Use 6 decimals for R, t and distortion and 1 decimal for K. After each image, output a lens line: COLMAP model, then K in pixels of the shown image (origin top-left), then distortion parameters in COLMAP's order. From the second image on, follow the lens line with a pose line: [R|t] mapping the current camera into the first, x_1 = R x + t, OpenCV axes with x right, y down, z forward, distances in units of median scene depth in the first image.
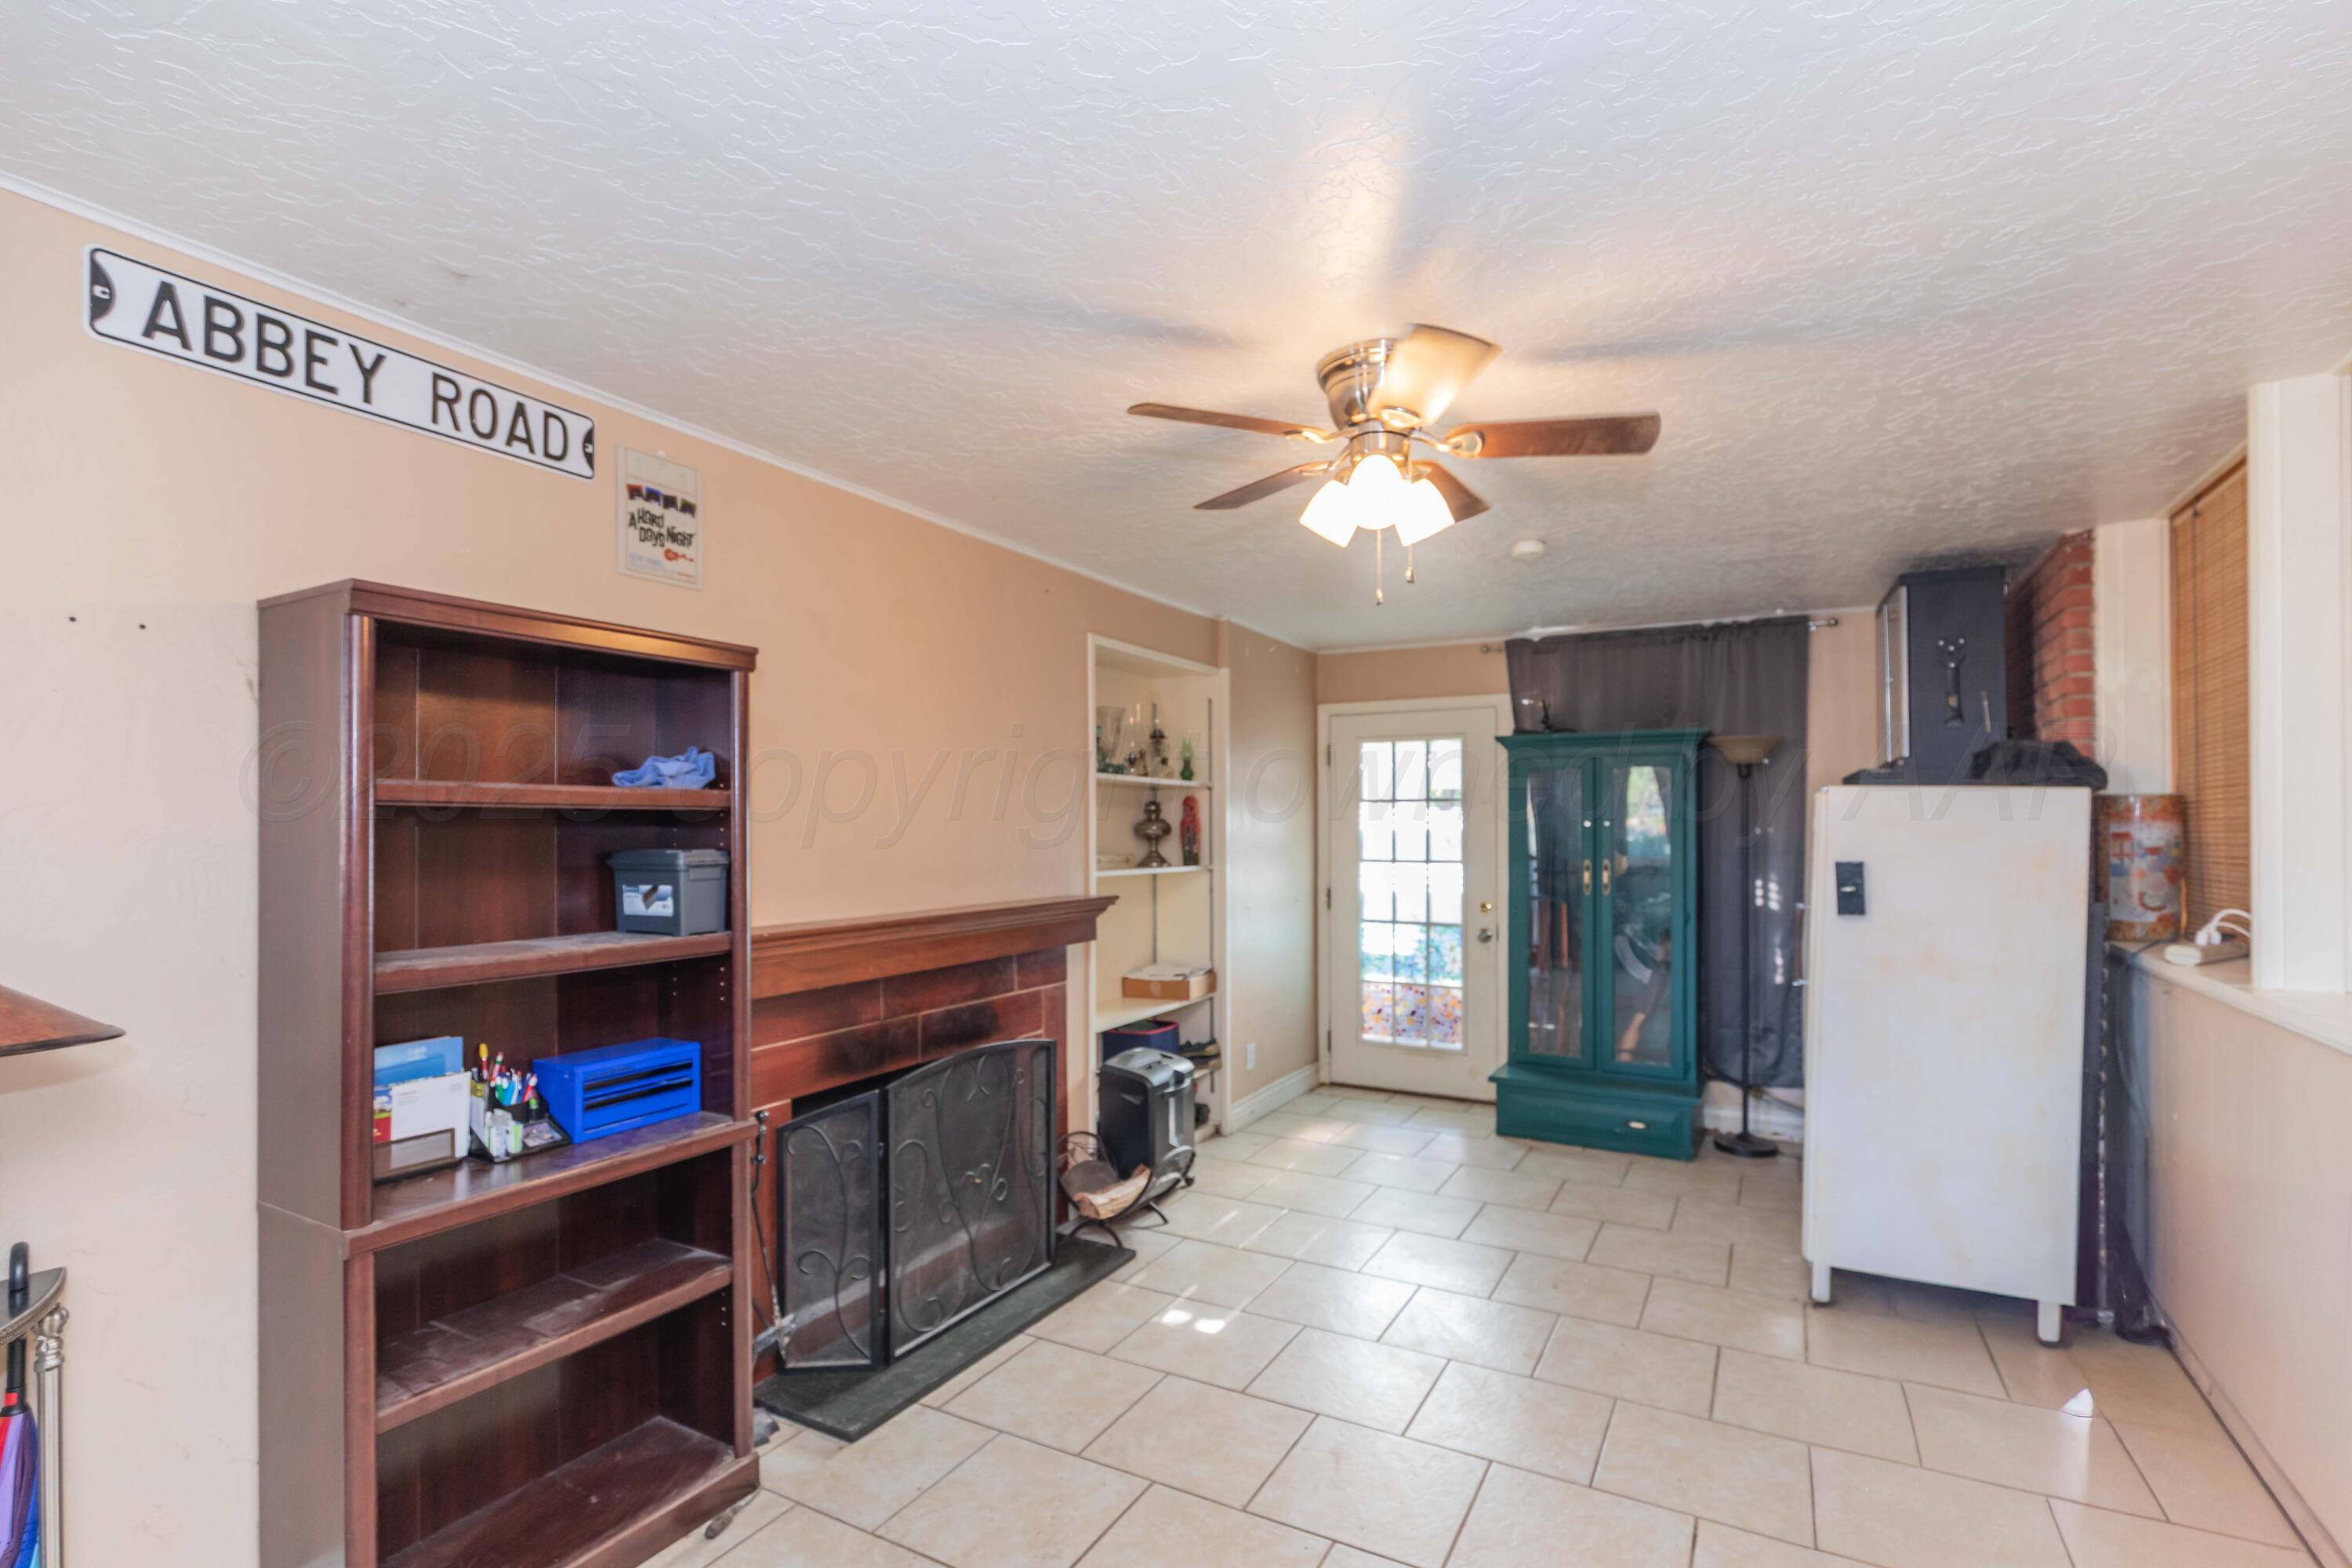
lens RADIAL K [[1071.7, 0, 1197.8], [0, 1071.7, 795.0], [0, 0, 1]] dist [-0.000462, -0.000447]
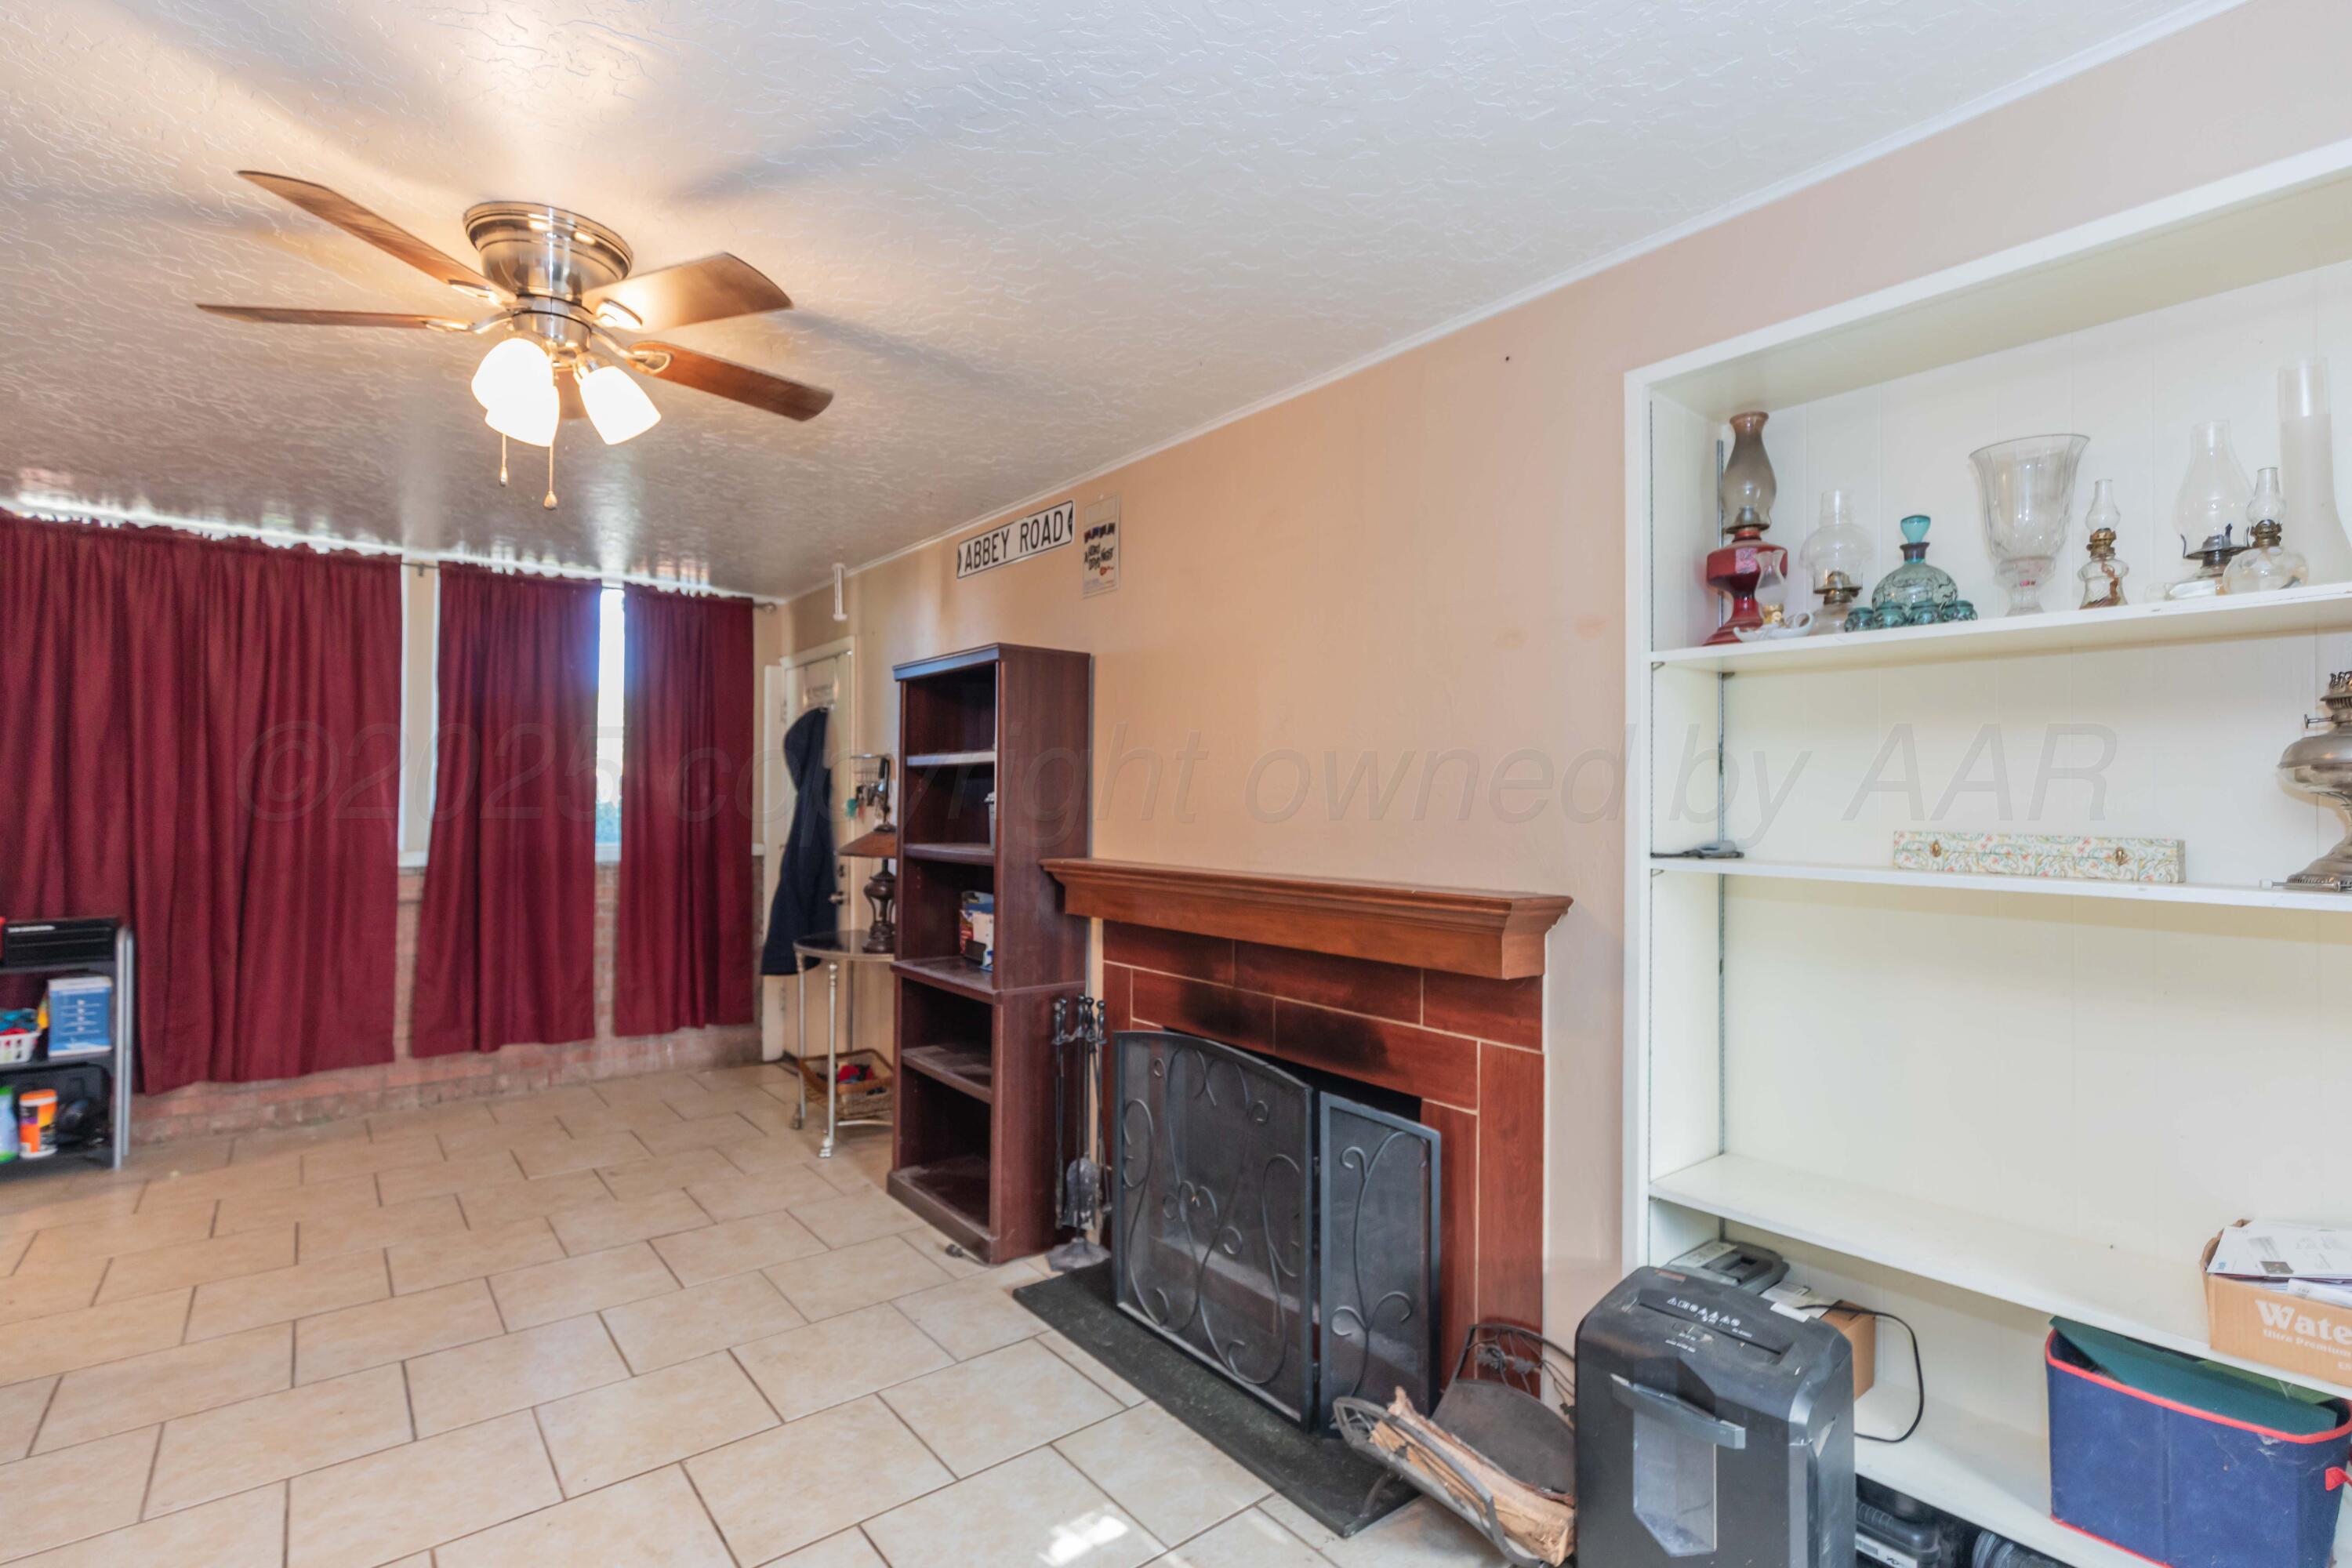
lens RADIAL K [[1071.7, 0, 1197.8], [0, 1071.7, 795.0], [0, 0, 1]] dist [-0.000462, -0.000447]
pose [[-0.370829, -0.014363, -0.928590, 0.696690], [0.016293, 0.999626, -0.021969, 0.083196], [0.928558, -0.023276, -0.370456, 1.626608]]
